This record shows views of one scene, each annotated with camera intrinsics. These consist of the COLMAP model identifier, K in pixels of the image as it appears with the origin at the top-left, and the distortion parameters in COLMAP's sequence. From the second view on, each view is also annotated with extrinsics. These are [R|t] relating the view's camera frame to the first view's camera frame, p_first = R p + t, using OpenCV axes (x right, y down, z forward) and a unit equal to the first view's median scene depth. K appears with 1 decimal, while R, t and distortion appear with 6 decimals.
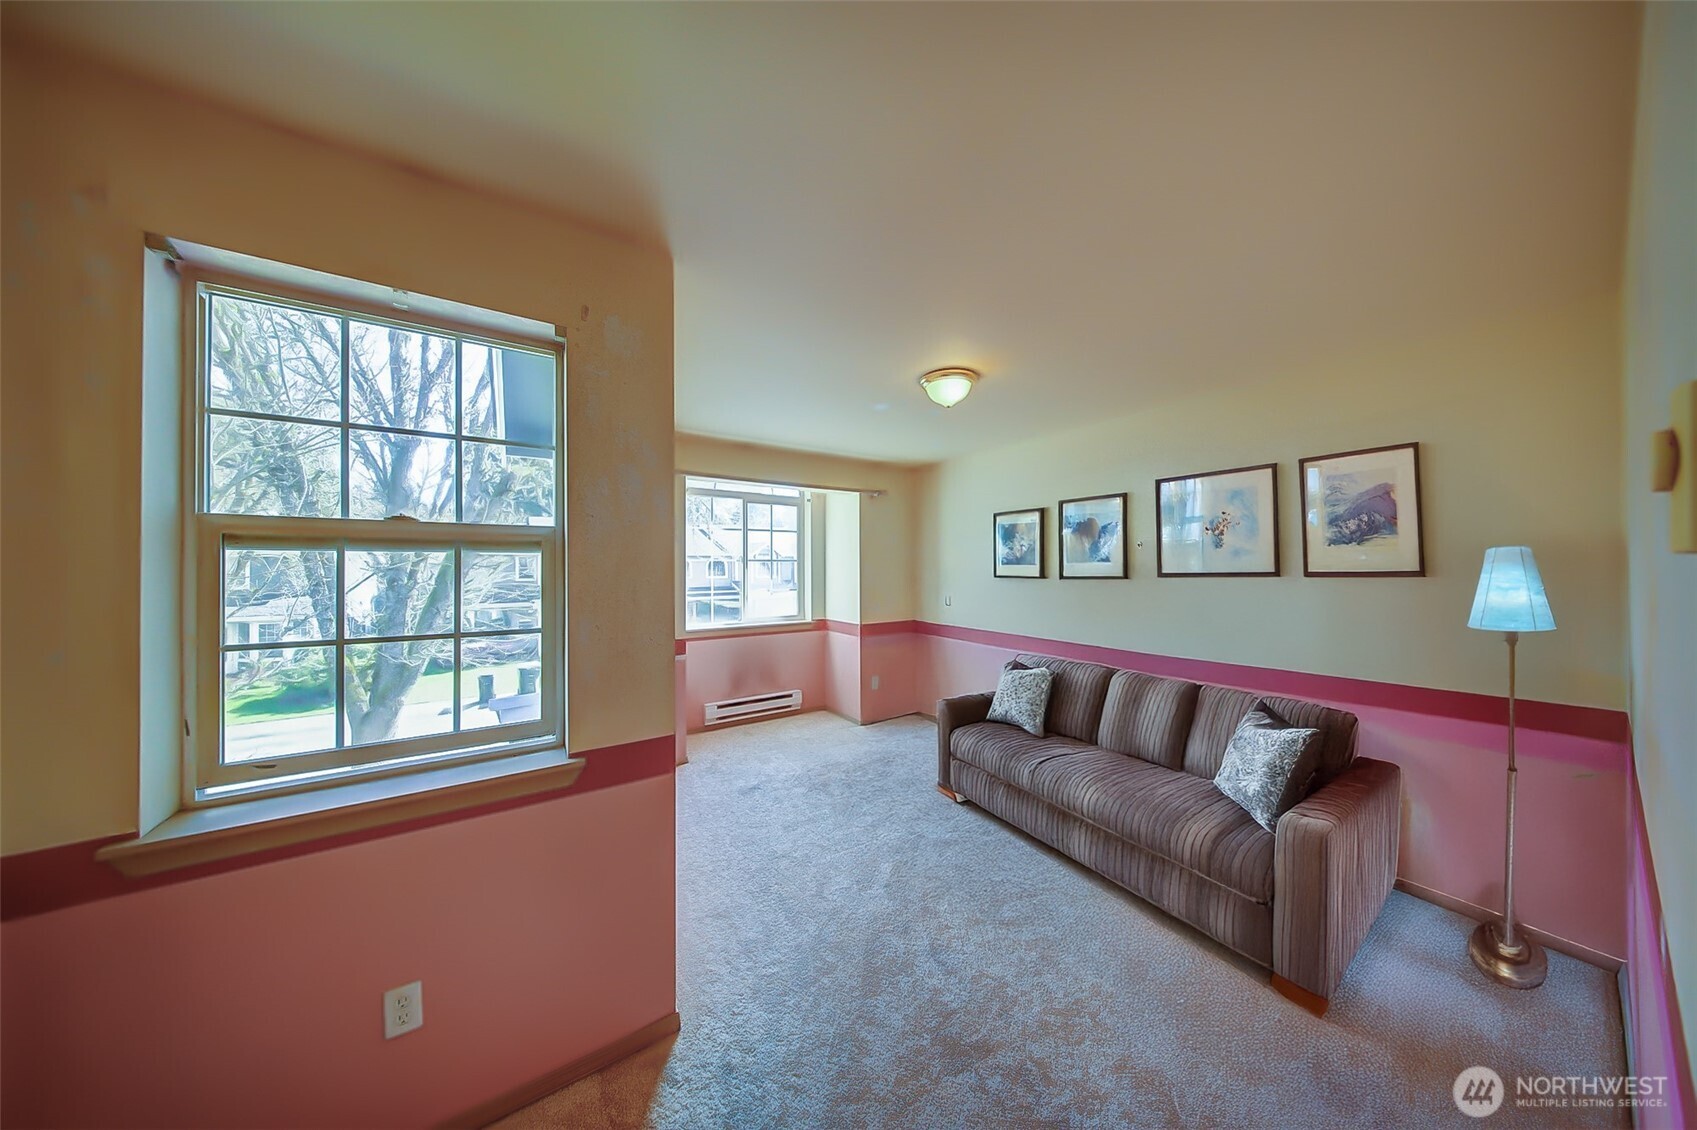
lens RADIAL K [[511.0, 0, 851.4], [0, 511.0, 568.6], [0, 0, 1]] dist [-0.002512, -0.000251]
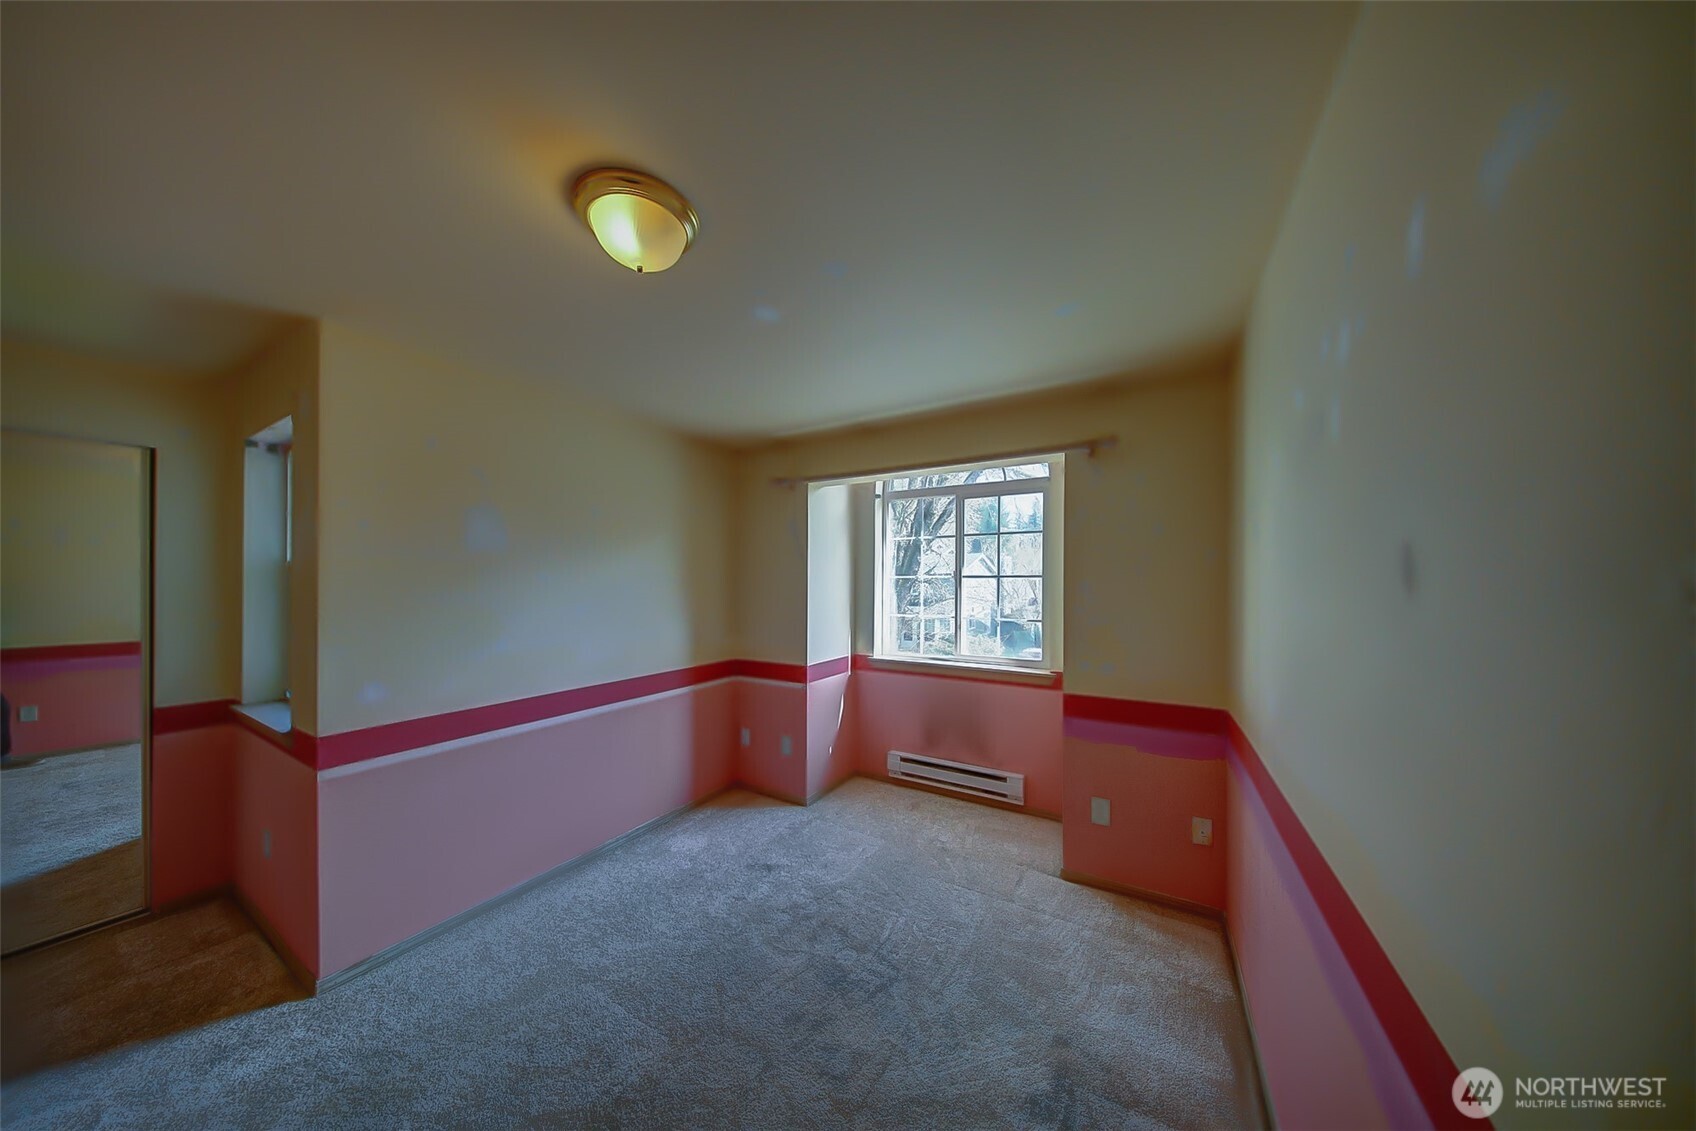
lens RADIAL K [[510.7, 0, 841.8], [0, 510.7, 580.9], [0, 0, 1]] dist [-0.002512, -0.000251]
pose [[0.409055, 0.003948, -0.912501, 0.409899], [0.006936, 0.999948, 0.007436, -0.016391], [0.912483, -0.009371, 0.409007, 0.551104]]
